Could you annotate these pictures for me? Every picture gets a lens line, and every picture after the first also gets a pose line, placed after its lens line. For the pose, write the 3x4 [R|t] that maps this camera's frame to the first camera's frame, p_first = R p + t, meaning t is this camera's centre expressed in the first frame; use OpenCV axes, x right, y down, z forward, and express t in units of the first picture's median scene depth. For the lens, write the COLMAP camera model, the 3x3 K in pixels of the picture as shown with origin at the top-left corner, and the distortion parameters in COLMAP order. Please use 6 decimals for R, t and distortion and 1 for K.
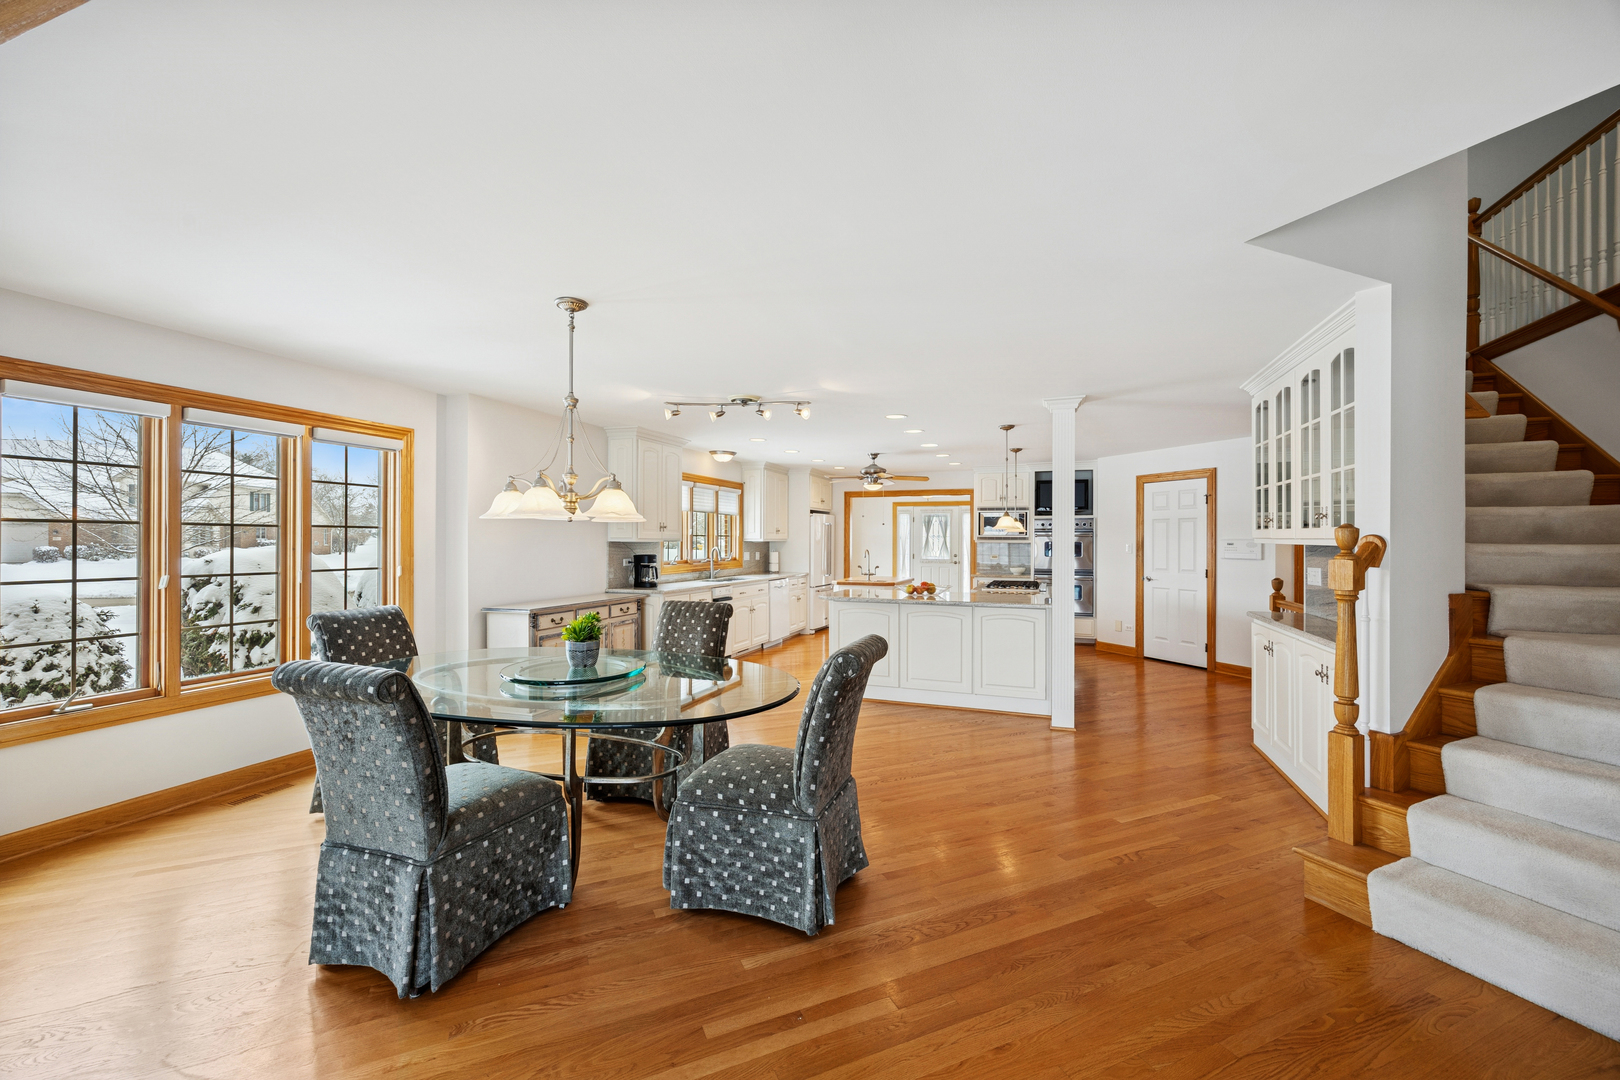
lens RADIAL K [[666.7, 0, 786.4], [0, 666.7, 542.7], [0, 0, 1]] dist [0.001310, -0.000190]
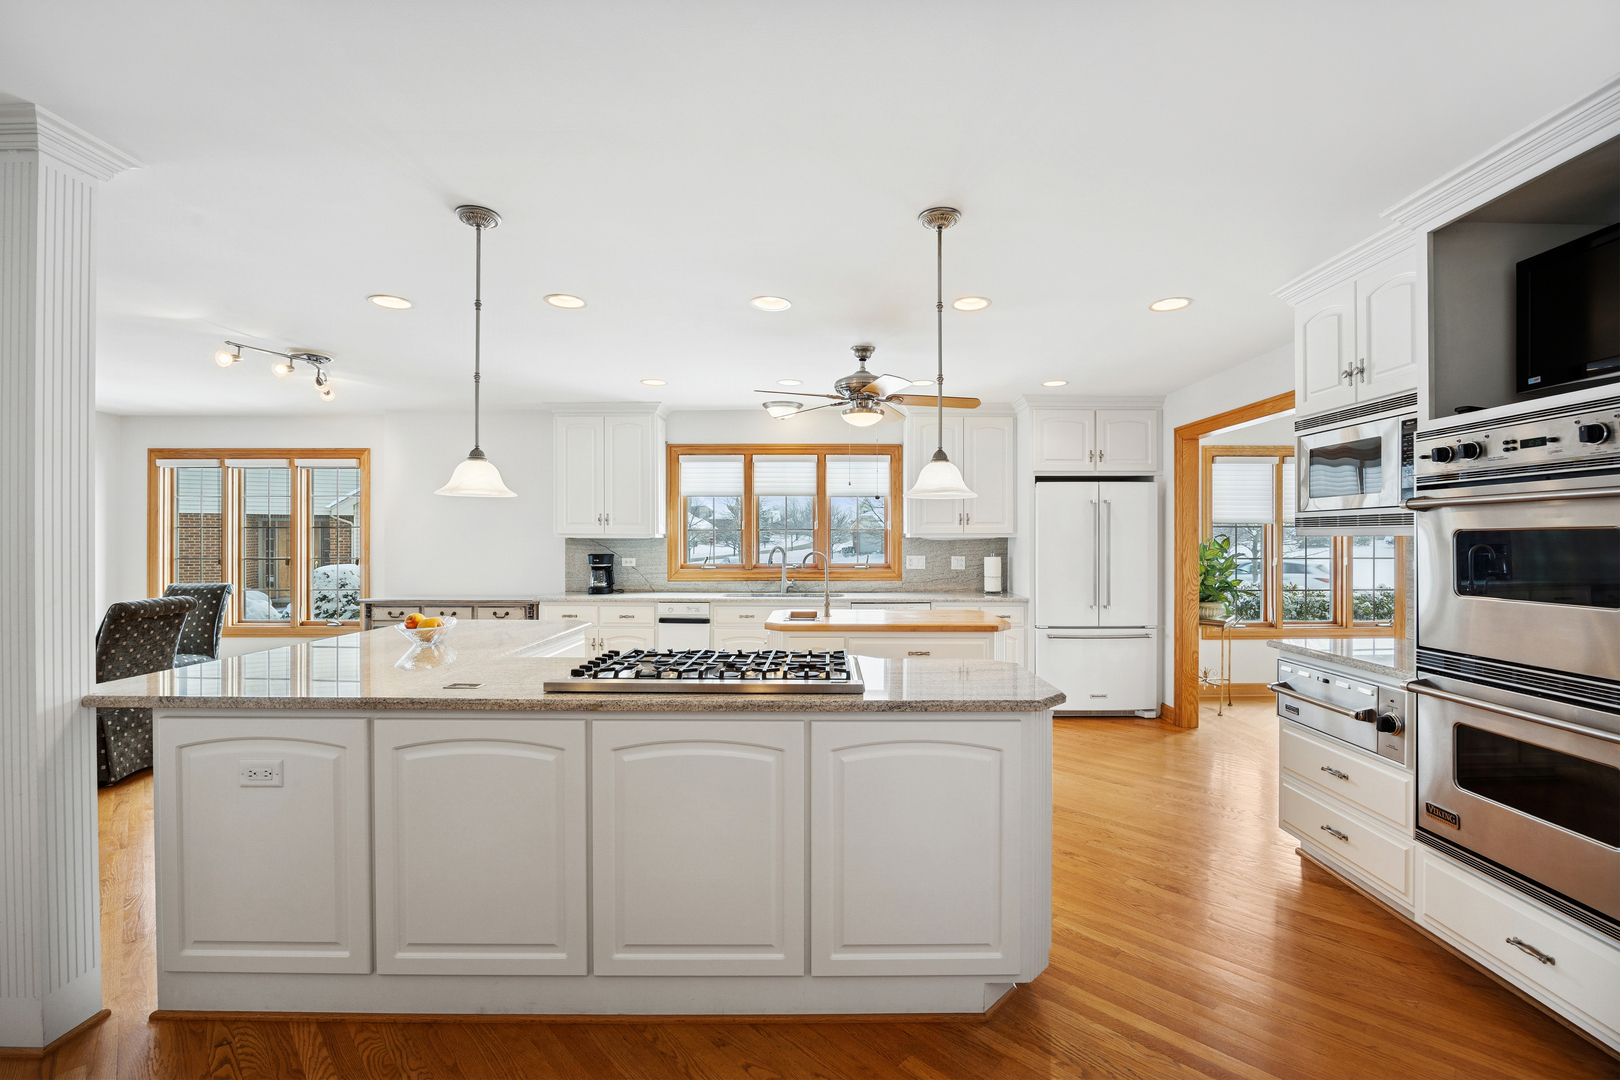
lens RADIAL K [[699.9, 0, 810.0], [0, 699.9, 540.0], [0, 0, 1]] dist [-0.000072, -0.000013]
pose [[0.358220, -0.004548, -0.933626, 0.577945], [-0.003301, 0.999976, -0.006137, 0.005037], [0.933631, 0.005280, 0.358196, 0.789270]]
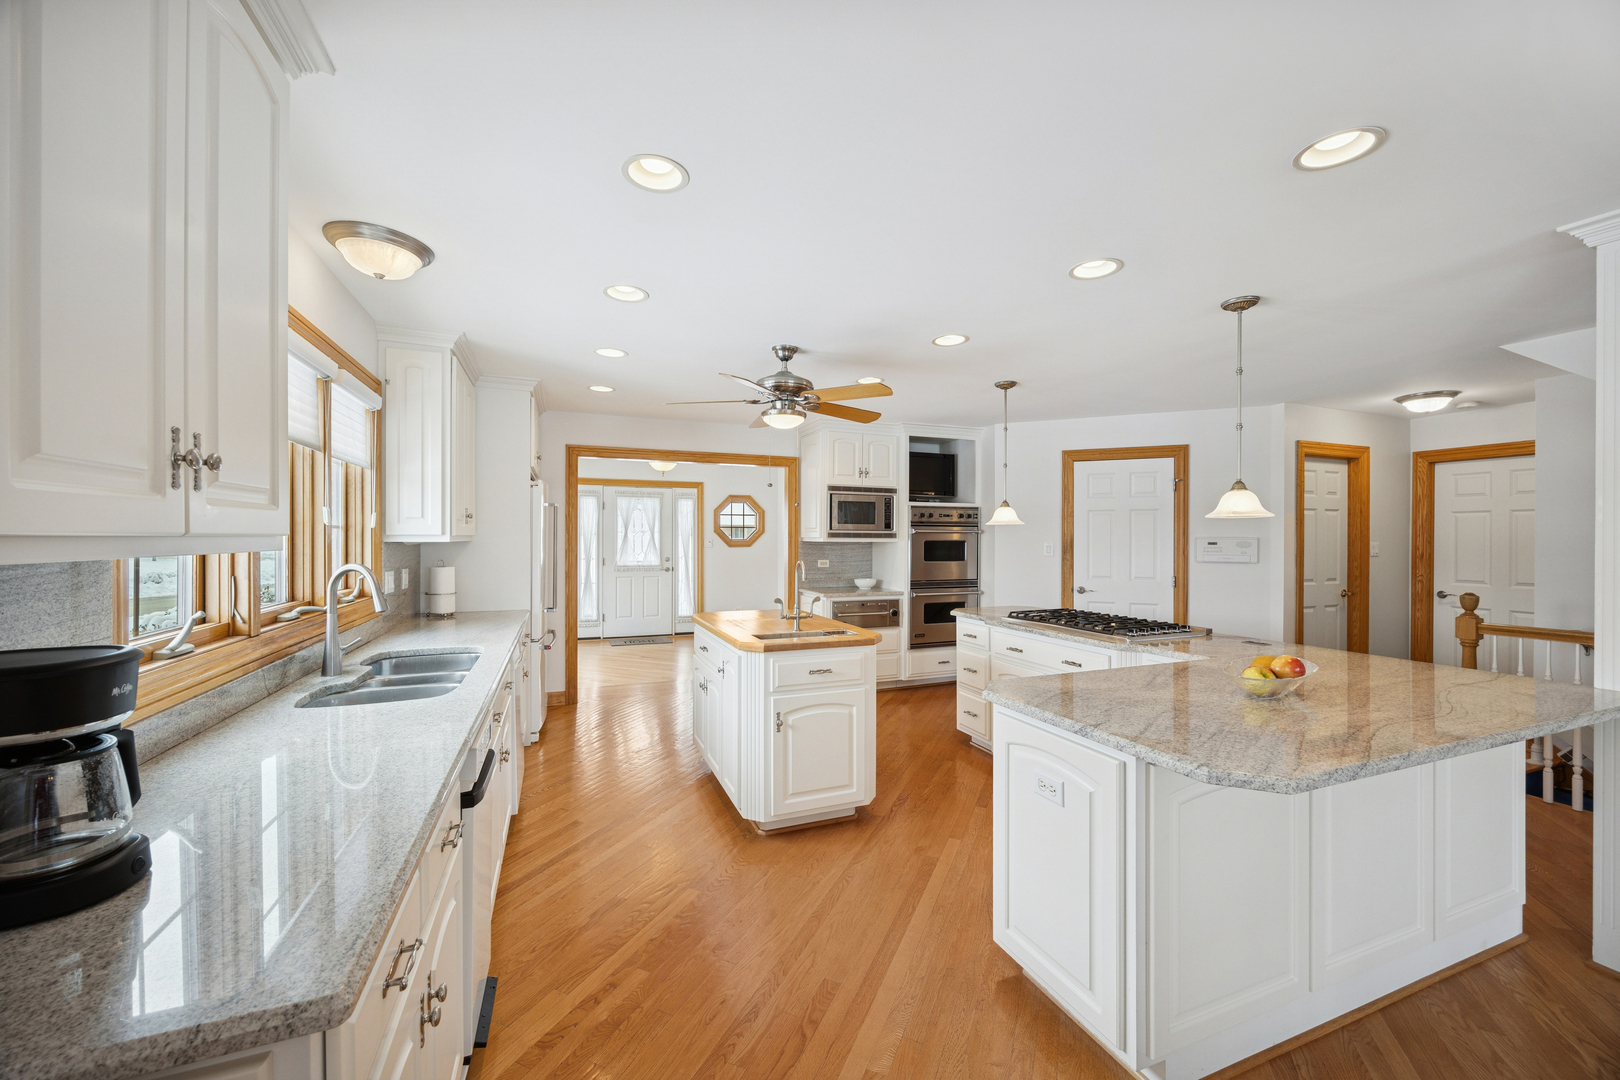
lens RADIAL K [[650.2, 0, 835.4], [0, 650.2, 539.5], [0, 0, 1]] dist [0.000188, 0.000016]
pose [[0.722375, -0.002271, 0.691498, -0.149457], [0.000288, 0.999996, 0.002982, -0.005314], [-0.691502, -0.001955, 0.722372, 0.659194]]
